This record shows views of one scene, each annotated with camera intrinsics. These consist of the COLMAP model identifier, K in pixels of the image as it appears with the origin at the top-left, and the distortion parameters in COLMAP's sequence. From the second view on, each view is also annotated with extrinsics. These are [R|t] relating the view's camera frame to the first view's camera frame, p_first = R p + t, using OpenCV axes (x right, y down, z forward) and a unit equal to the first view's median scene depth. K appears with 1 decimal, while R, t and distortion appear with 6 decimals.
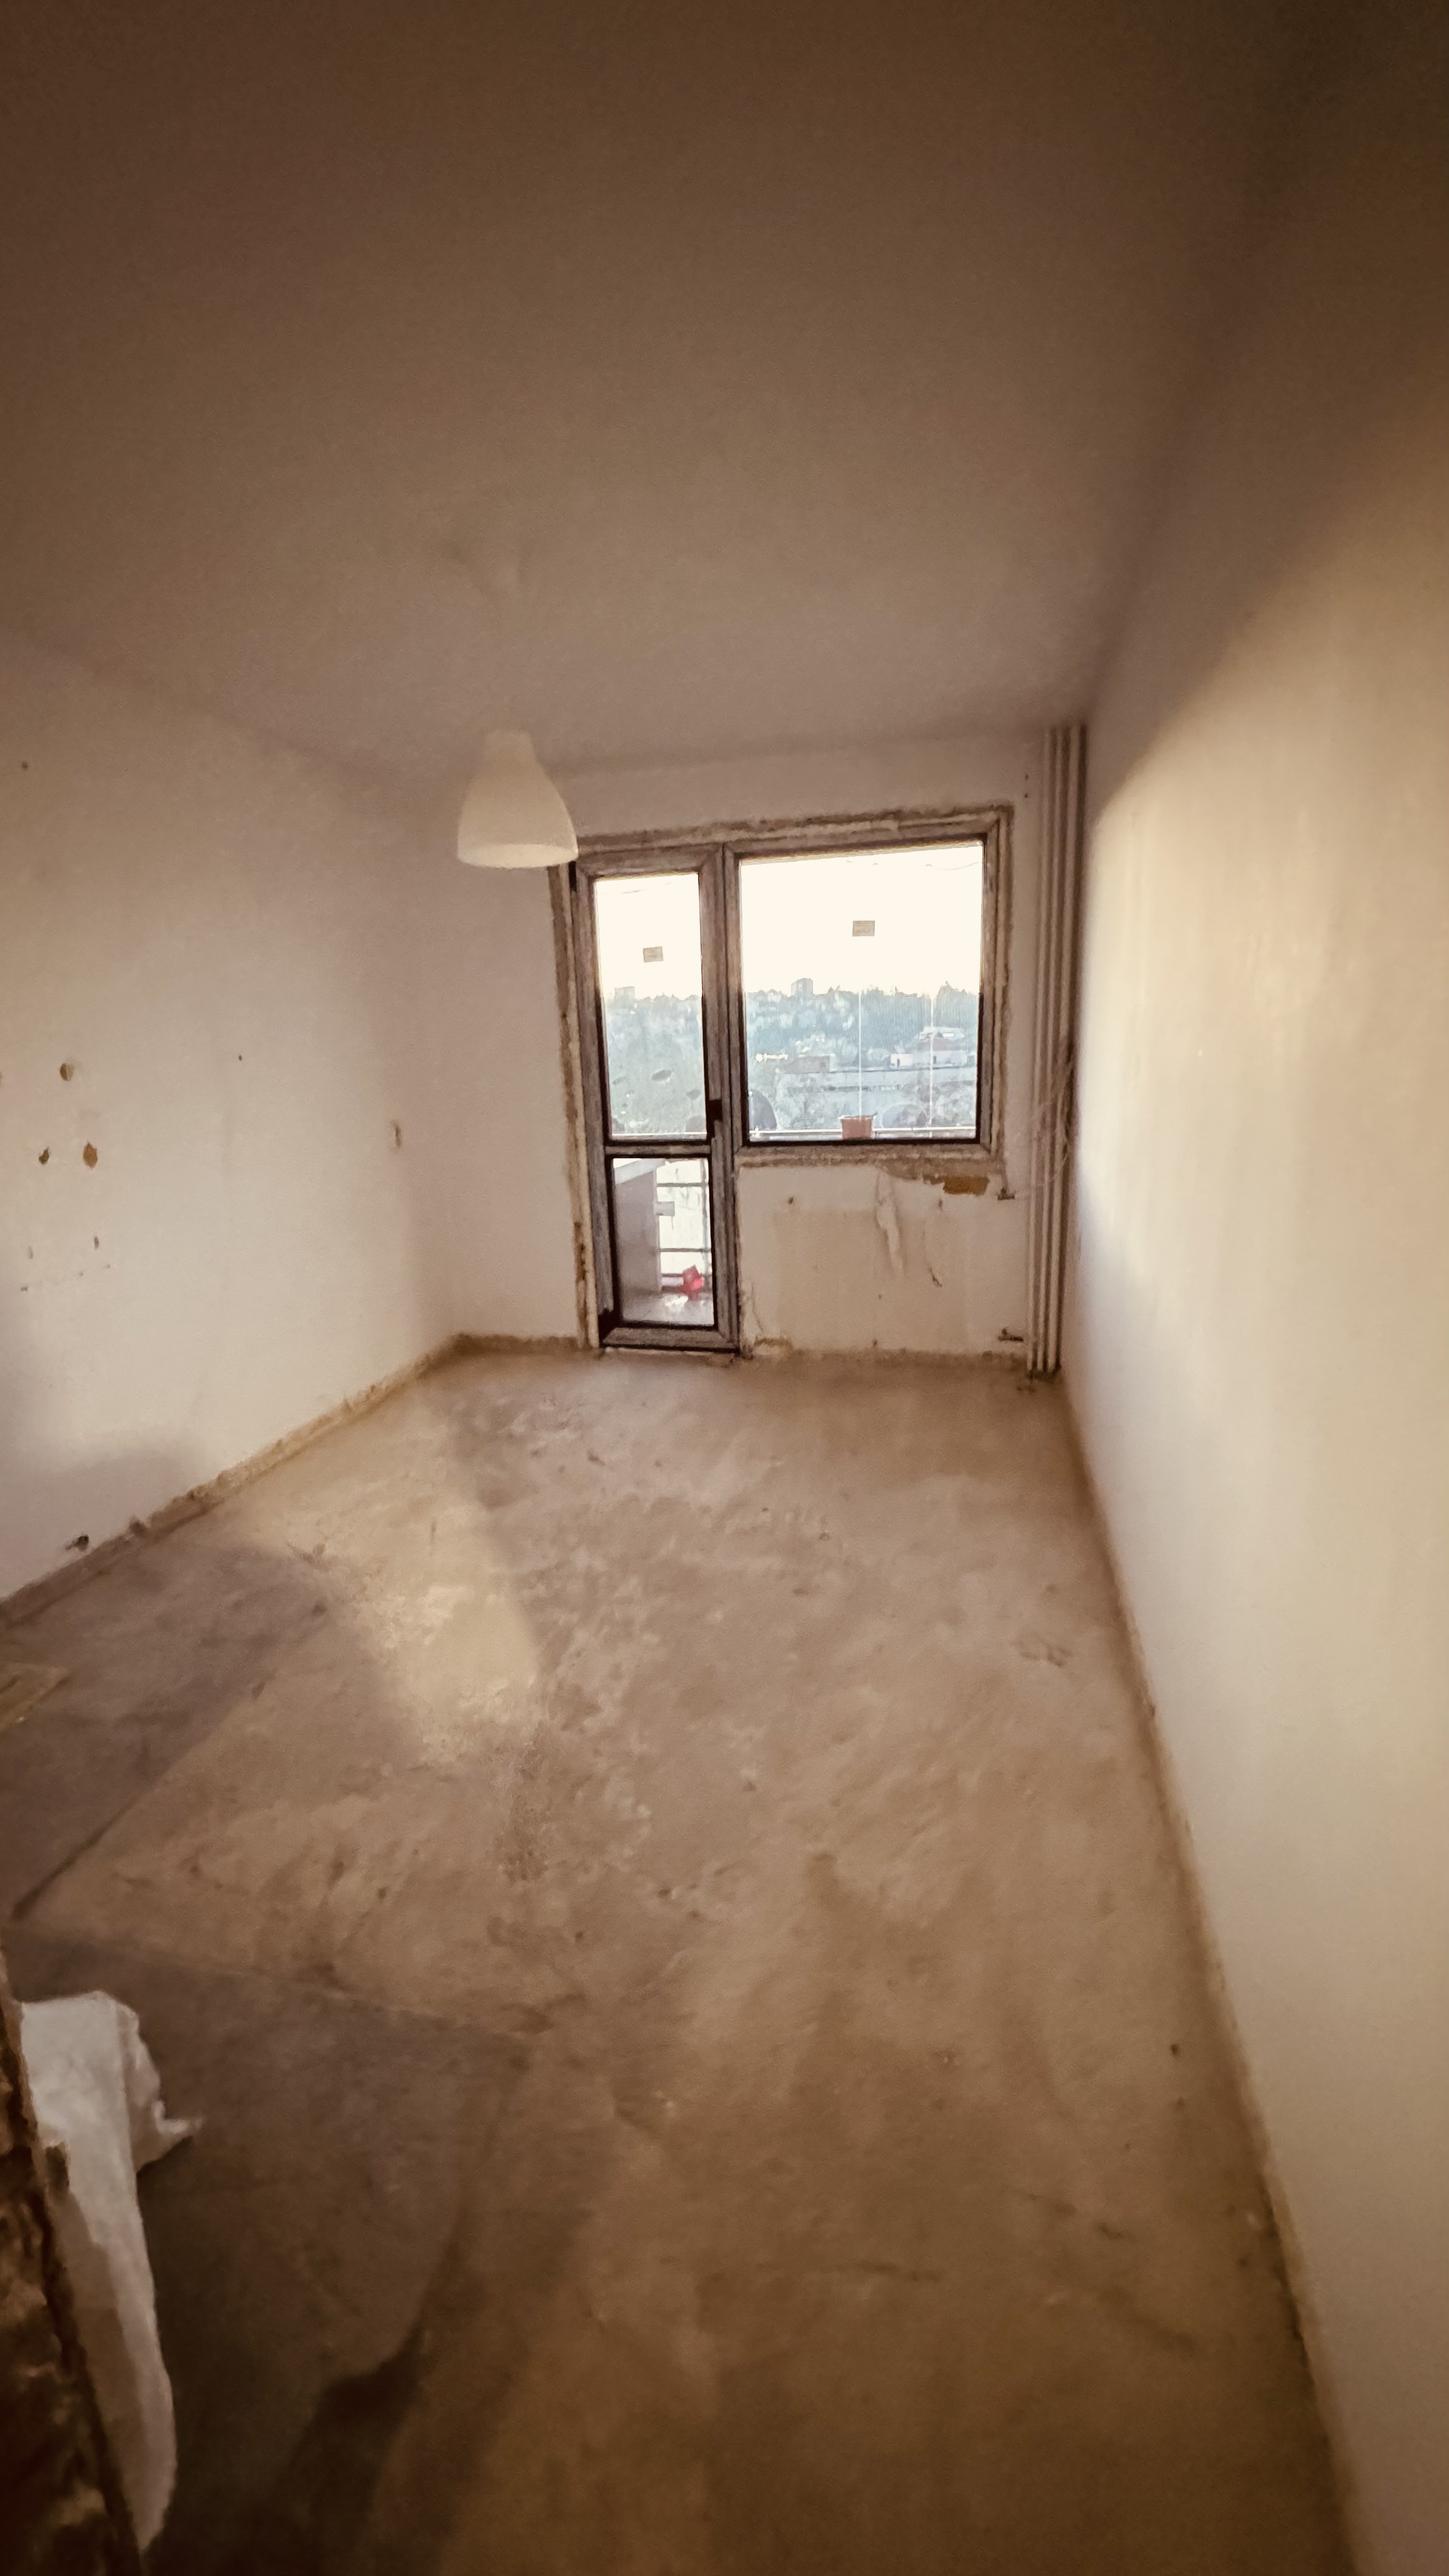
lens RADIAL K [[1019.1, 0, 724.5], [0, 1019.1, 1288.0], [0, 0, 1]] dist [-0.000028, -0.000005]
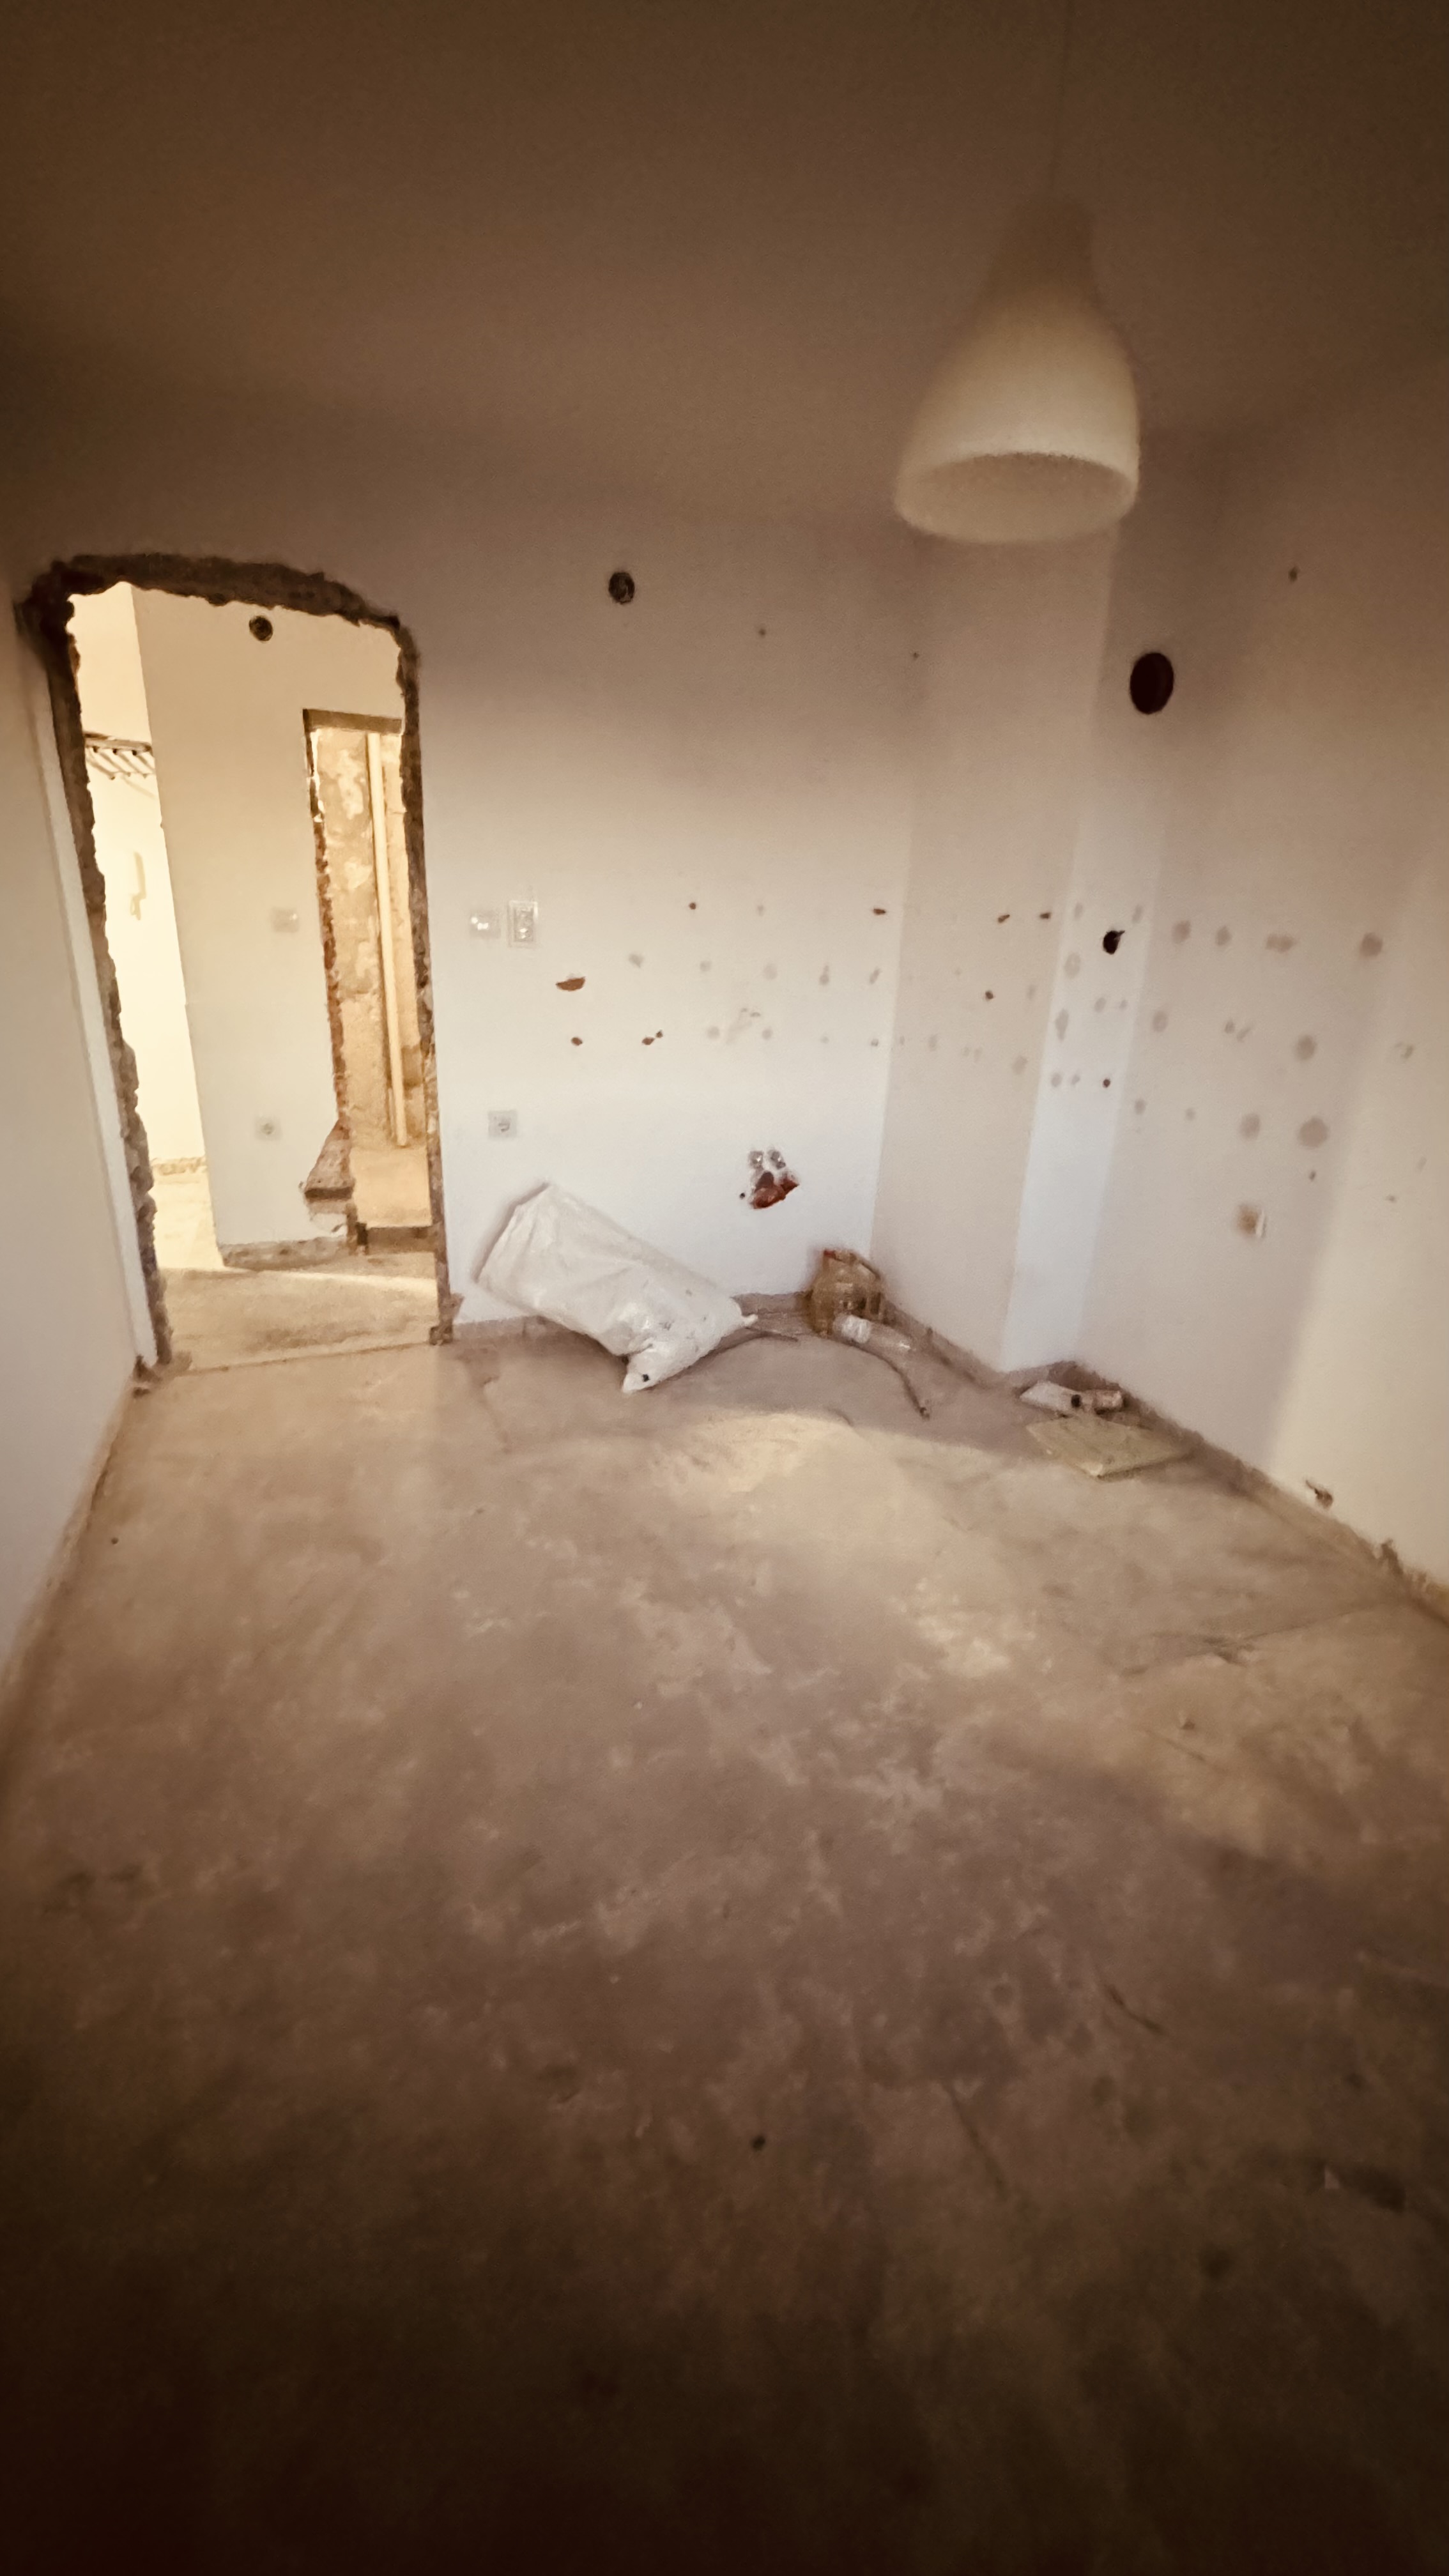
lens RADIAL K [[1019.1, 0, 724.5], [0, 1019.1, 1288.0], [0, 0, 1]] dist [-0.000028, -0.000005]
pose [[-0.827271, 0.194962, -0.526890, 0.094262], [-0.145143, 0.831846, 0.535691, -0.127800], [0.542731, 0.519636, -0.659865, 0.537426]]
